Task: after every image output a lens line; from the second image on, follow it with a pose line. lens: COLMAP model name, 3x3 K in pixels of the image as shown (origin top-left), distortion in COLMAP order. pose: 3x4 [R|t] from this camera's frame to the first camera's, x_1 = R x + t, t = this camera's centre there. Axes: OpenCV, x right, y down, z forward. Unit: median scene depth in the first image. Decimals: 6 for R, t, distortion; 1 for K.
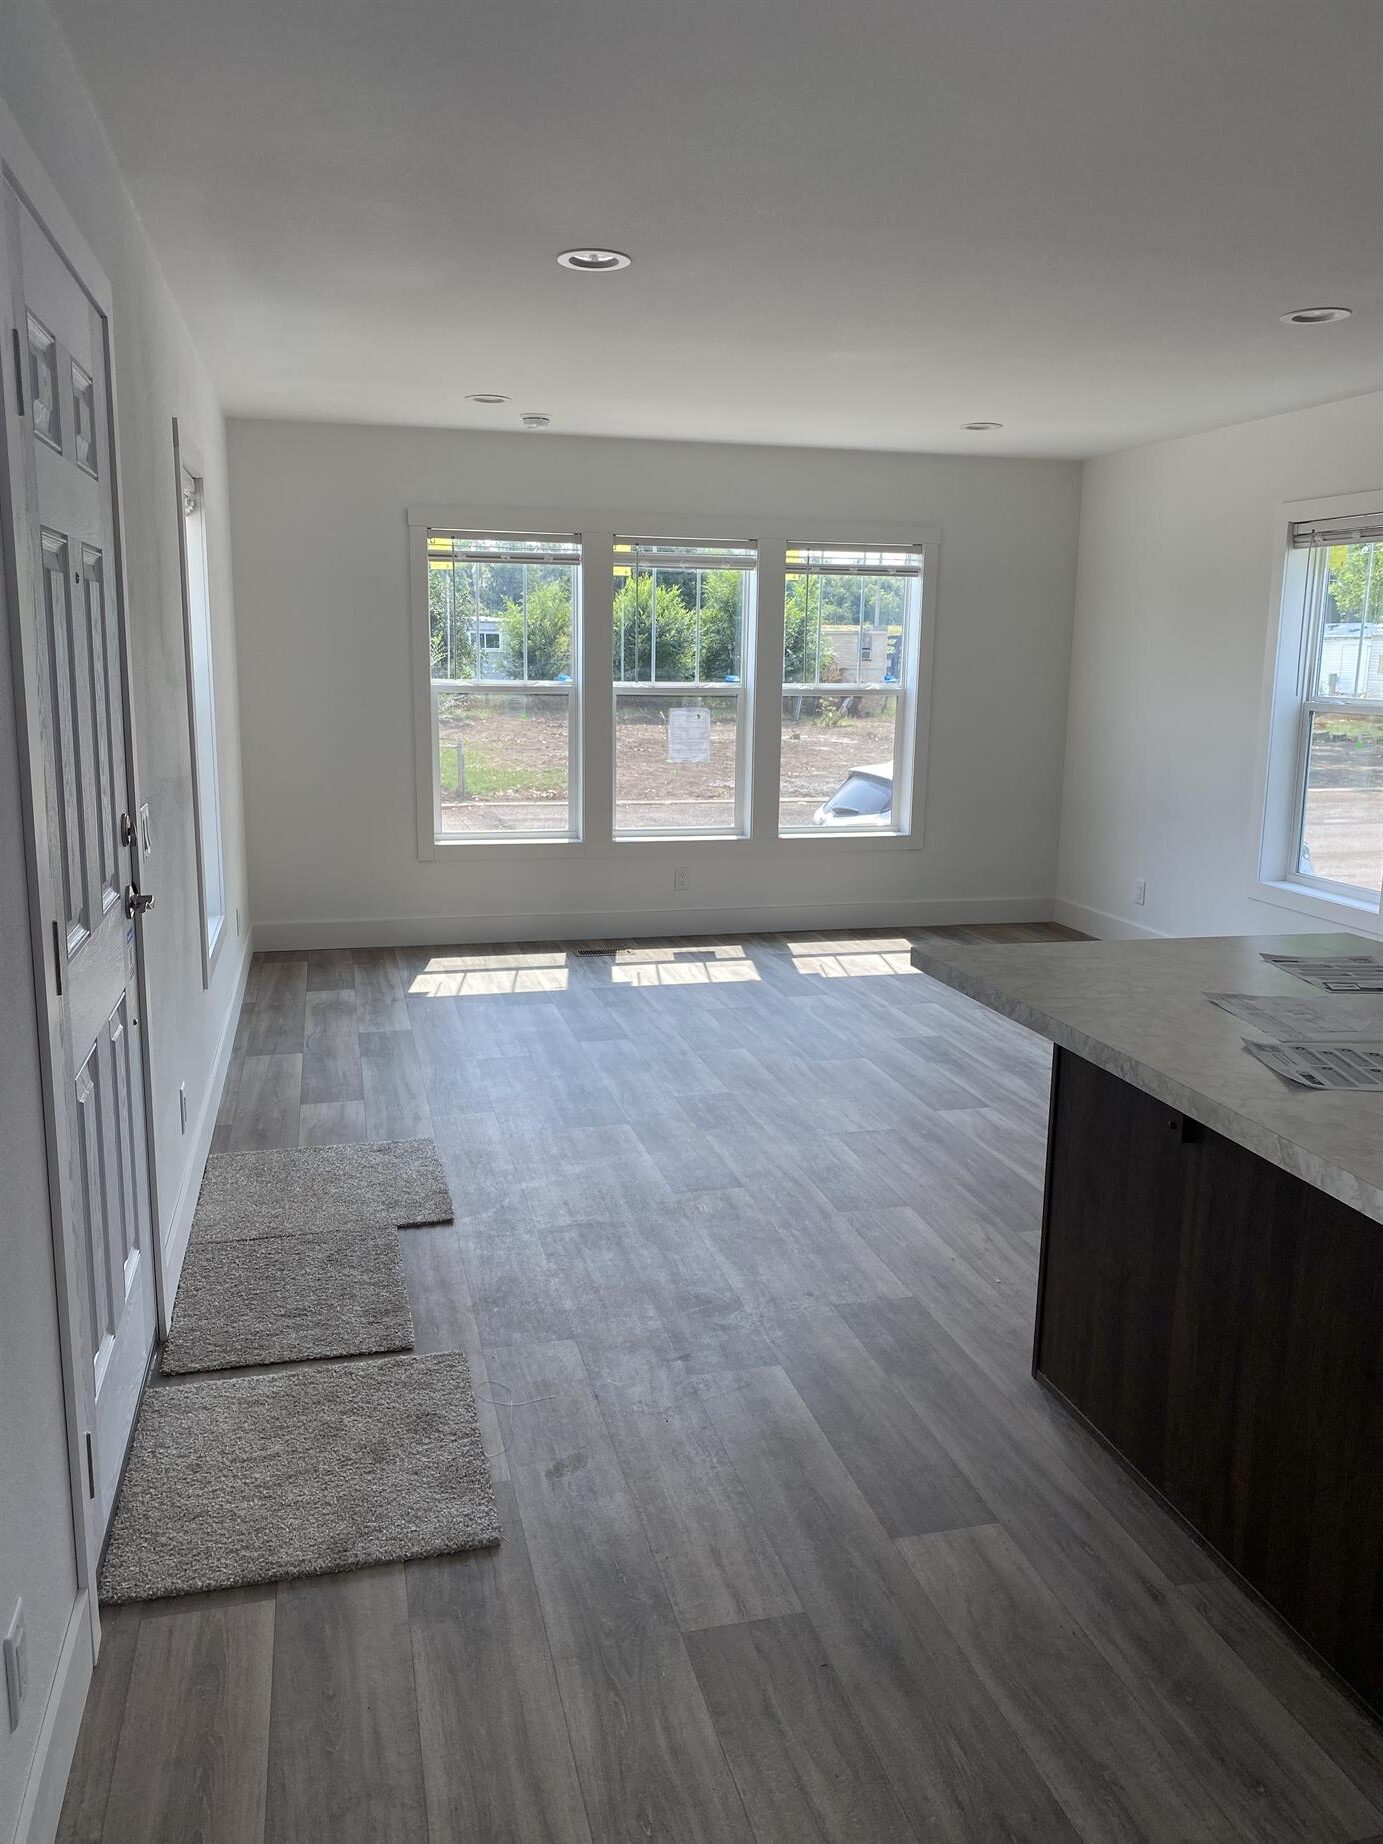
lens RADIAL K [[1422.0, 0, 645.3], [0, 1422.0, 927.4], [0, 0, 1]] dist [0.056263, -0.058568]
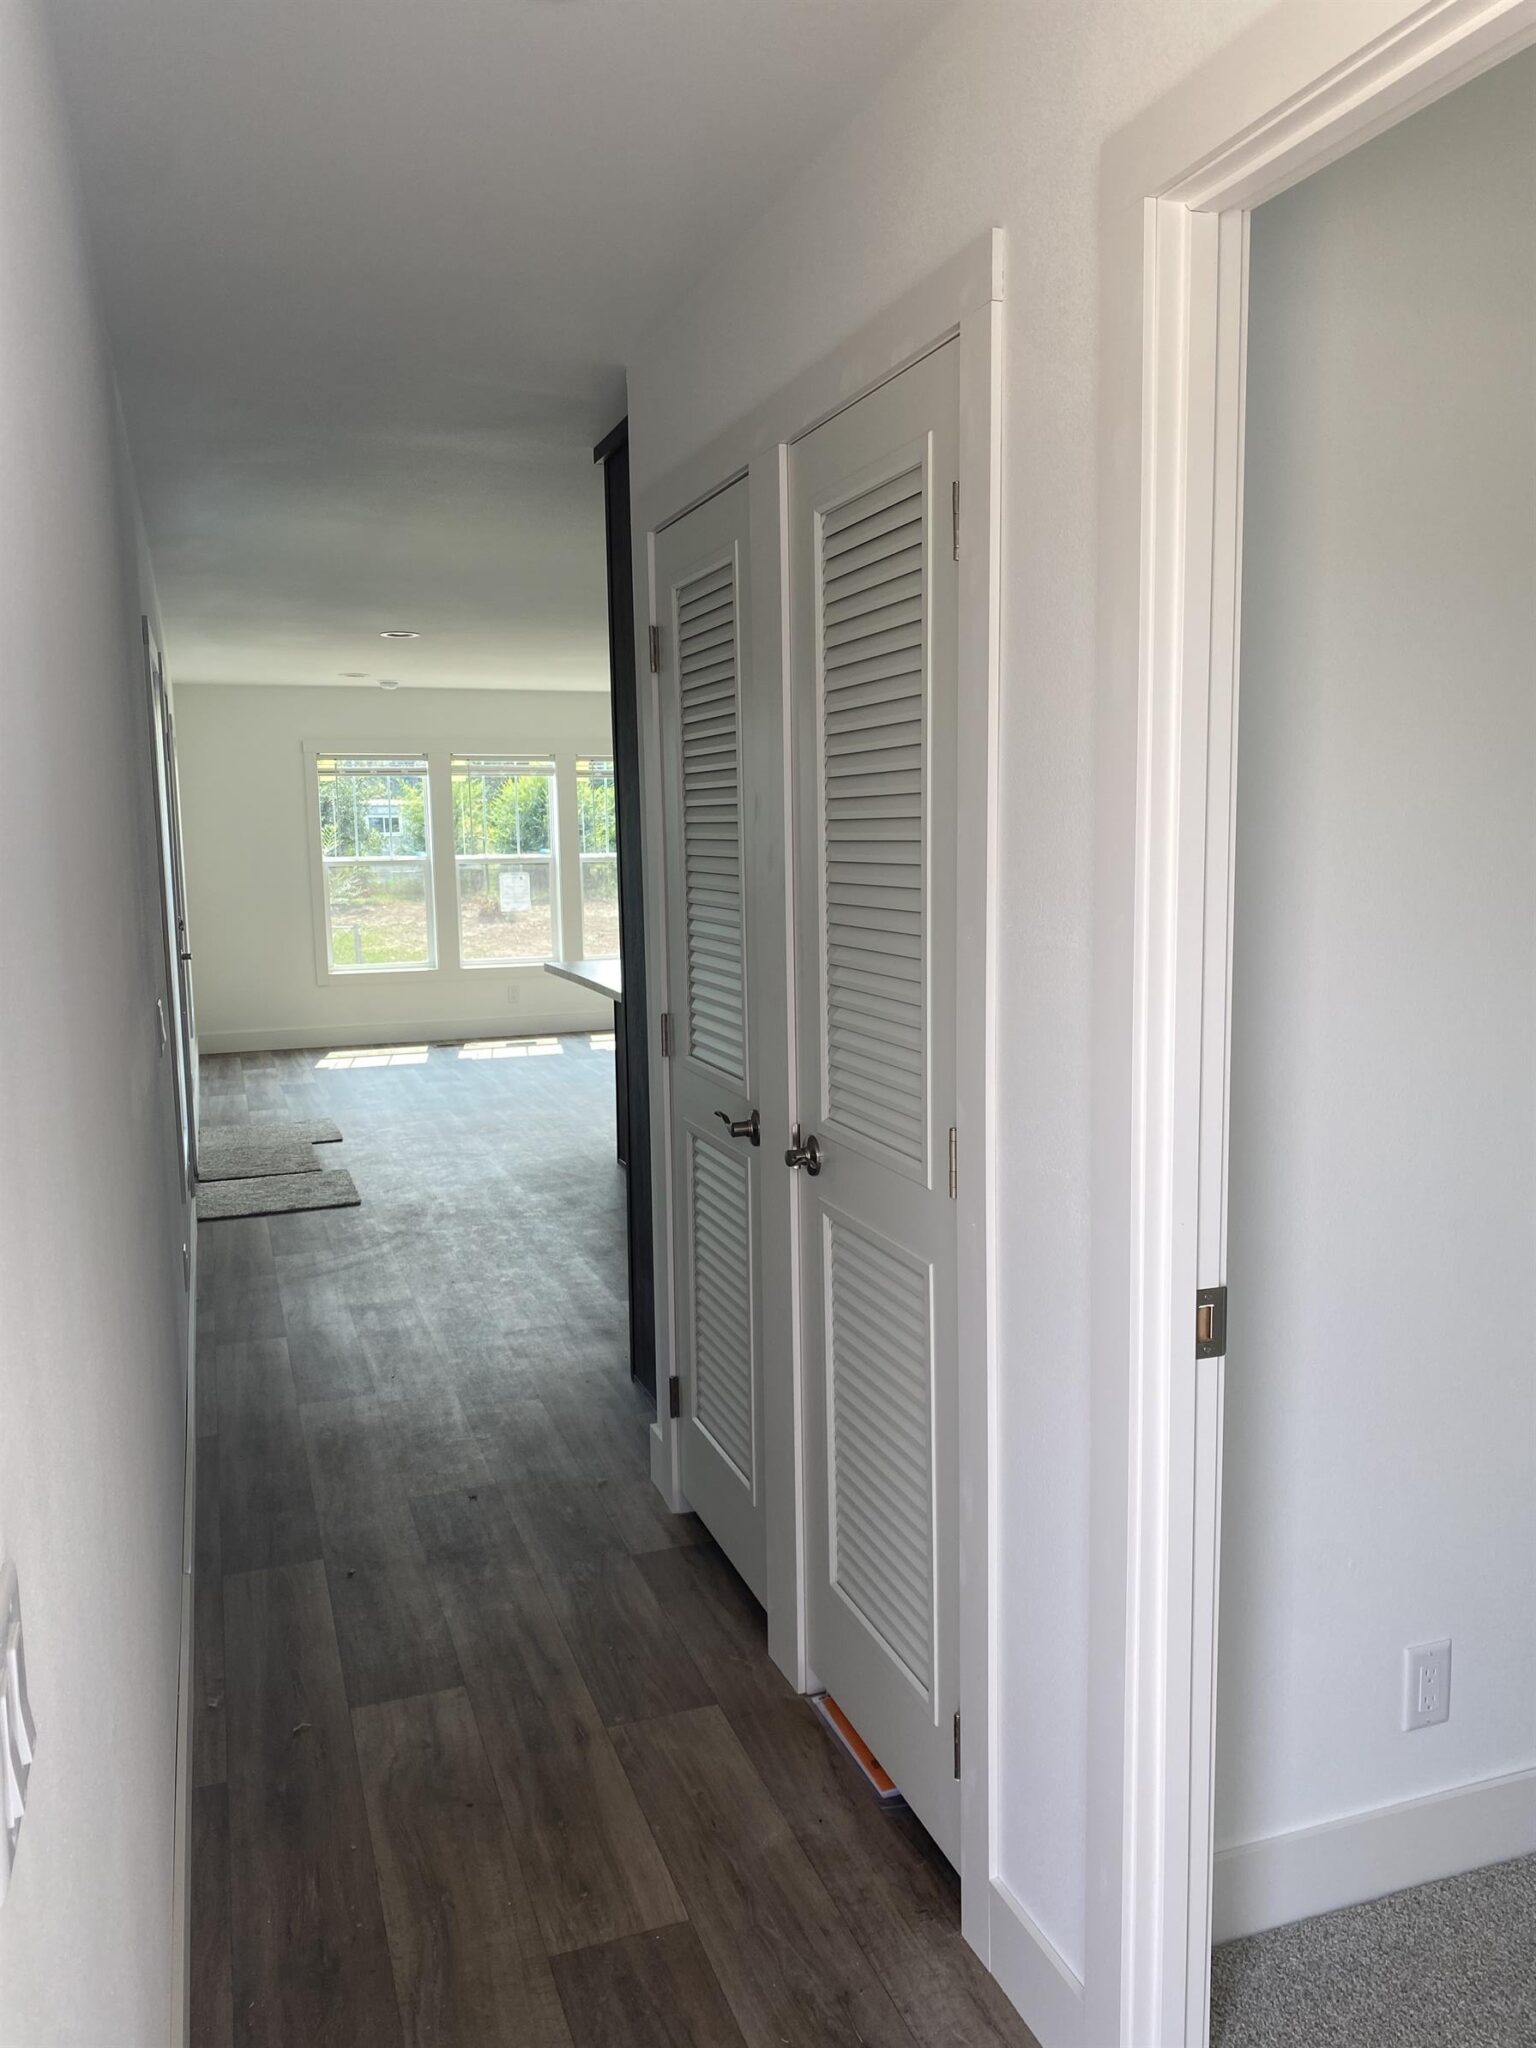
lens RADIAL K [[1613.6, 0, 768.0], [0, 1613.6, 1024.0], [0, 0, 1]] dist [0.062078, -0.068010]
pose [[0.992725, -0.043260, 0.112362, 0.180371], [0.051066, 0.996408, -0.067554, 0.219039], [-0.109036, 0.072800, 0.991368, -1.136712]]
